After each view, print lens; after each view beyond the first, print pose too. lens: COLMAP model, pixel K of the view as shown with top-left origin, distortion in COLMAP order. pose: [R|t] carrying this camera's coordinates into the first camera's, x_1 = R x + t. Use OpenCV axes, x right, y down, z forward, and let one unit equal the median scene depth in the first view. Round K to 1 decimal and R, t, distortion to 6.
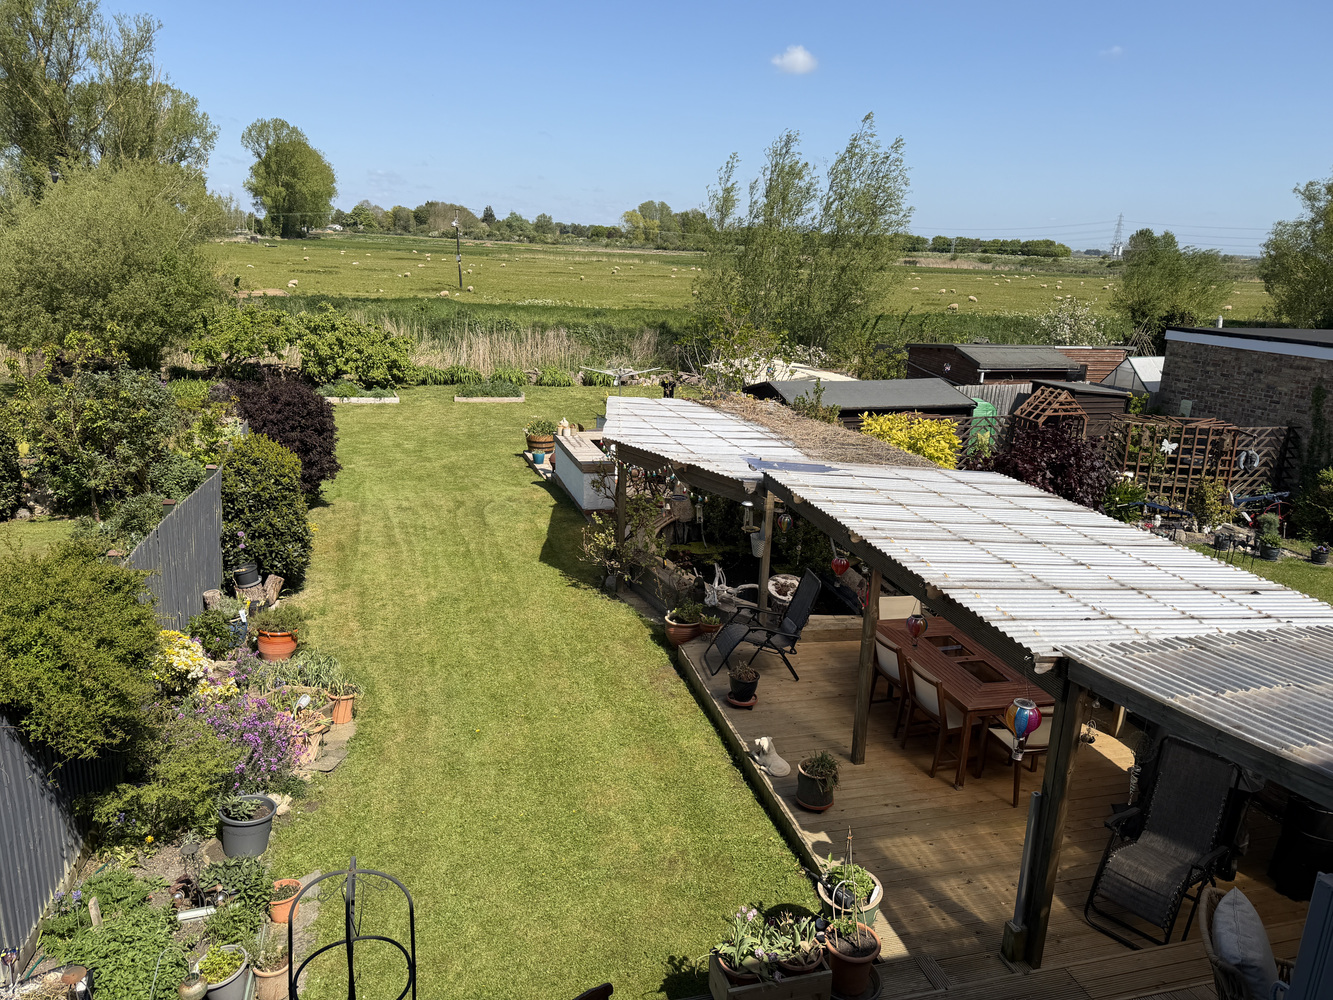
lens RADIAL K [[910.6, 0, 659.2], [0, 910.6, 488.0], [0, 0, 1]] dist [0.046736, -0.019515]
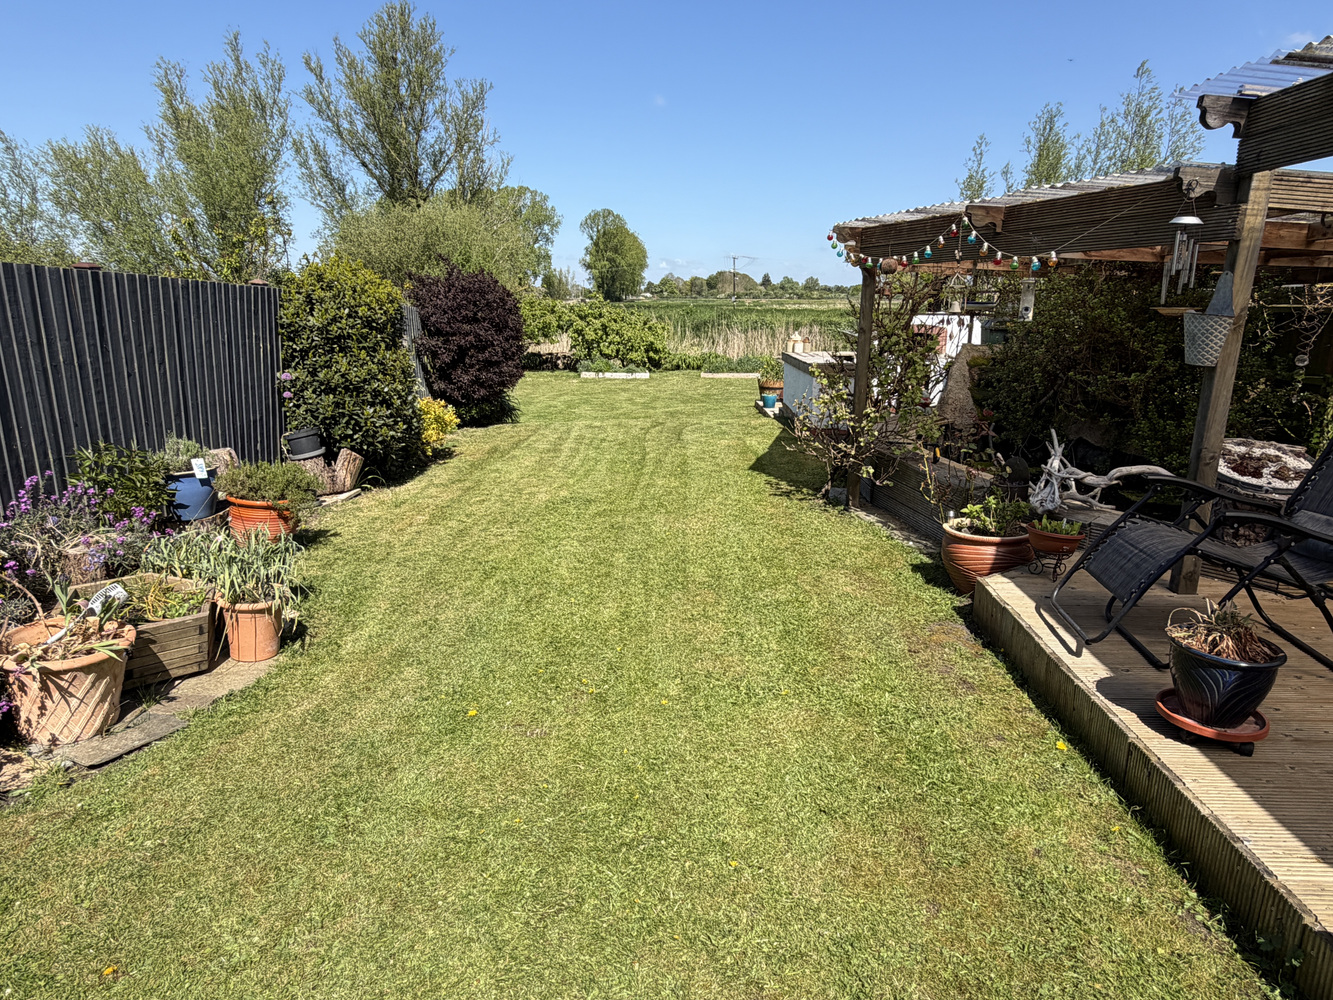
lens RADIAL K [[756.0, 0, 660.5], [0, 756.0, 502.7], [0, 0, 1]] dist [-0.017683, 0.000638]
pose [[0.951150, 0.041945, -0.305867, -0.006104], [-0.043299, 0.999059, 0.002359, 0.058387], [0.305678, 0.011000, 0.952071, 0.247083]]
